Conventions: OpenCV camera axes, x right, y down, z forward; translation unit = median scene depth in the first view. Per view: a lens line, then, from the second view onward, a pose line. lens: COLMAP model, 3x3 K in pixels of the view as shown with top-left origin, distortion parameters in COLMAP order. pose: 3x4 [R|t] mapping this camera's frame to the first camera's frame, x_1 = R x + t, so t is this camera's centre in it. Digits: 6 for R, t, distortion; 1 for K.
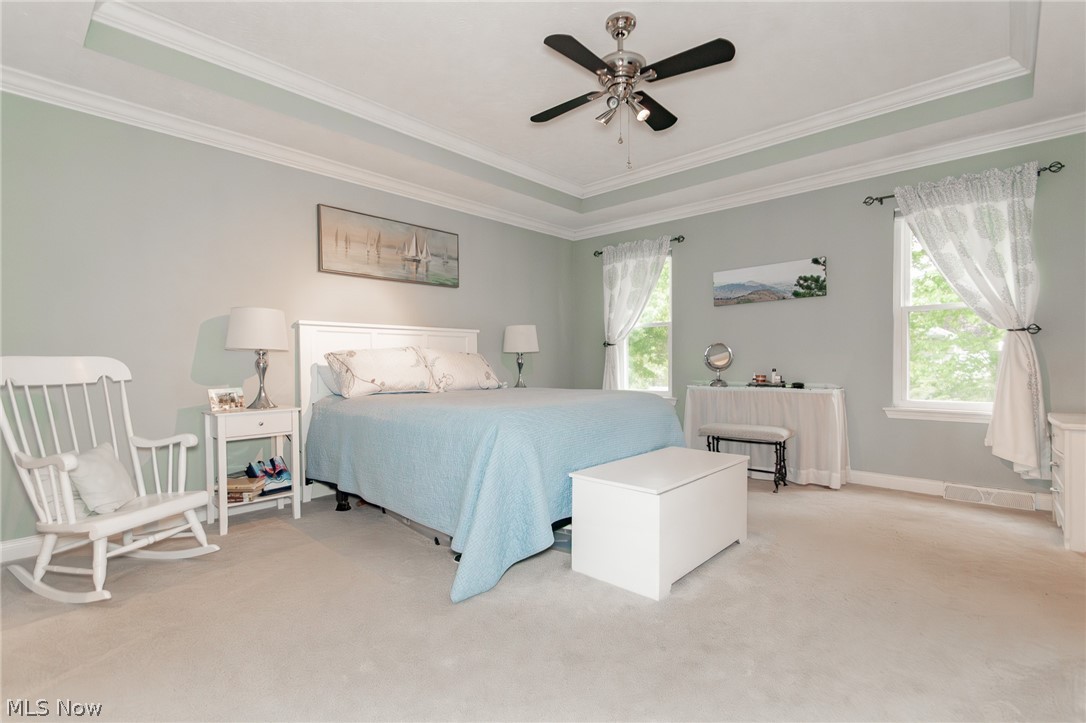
lens RADIAL K [[515.6, 0, 545.2], [0, 515.6, 370.1], [0, 0, 1]] dist [0.000845, -0.000605]
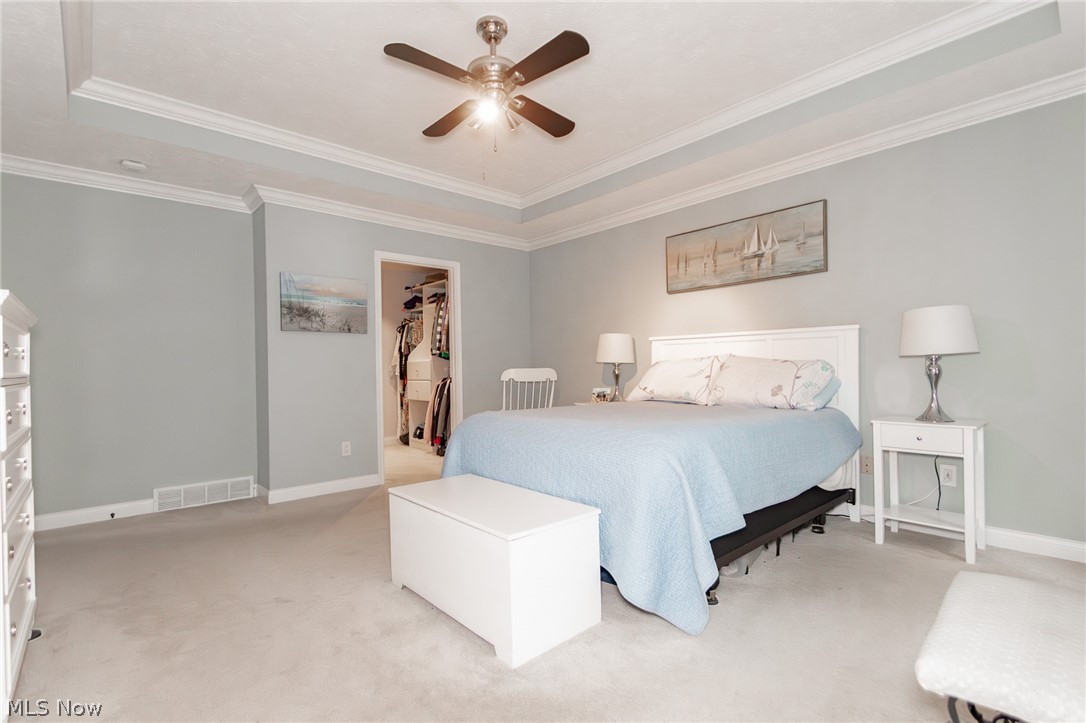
lens RADIAL K [[515.6, 0, 545.2], [0, 515.6, 370.1], [0, 0, 1]] dist [0.000845, -0.000605]
pose [[-0.107398, 0.004681, -0.994205, 0.660585], [-0.009781, 0.999936, 0.005764, -0.019164], [0.994168, 0.010344, -0.107345, 0.734463]]
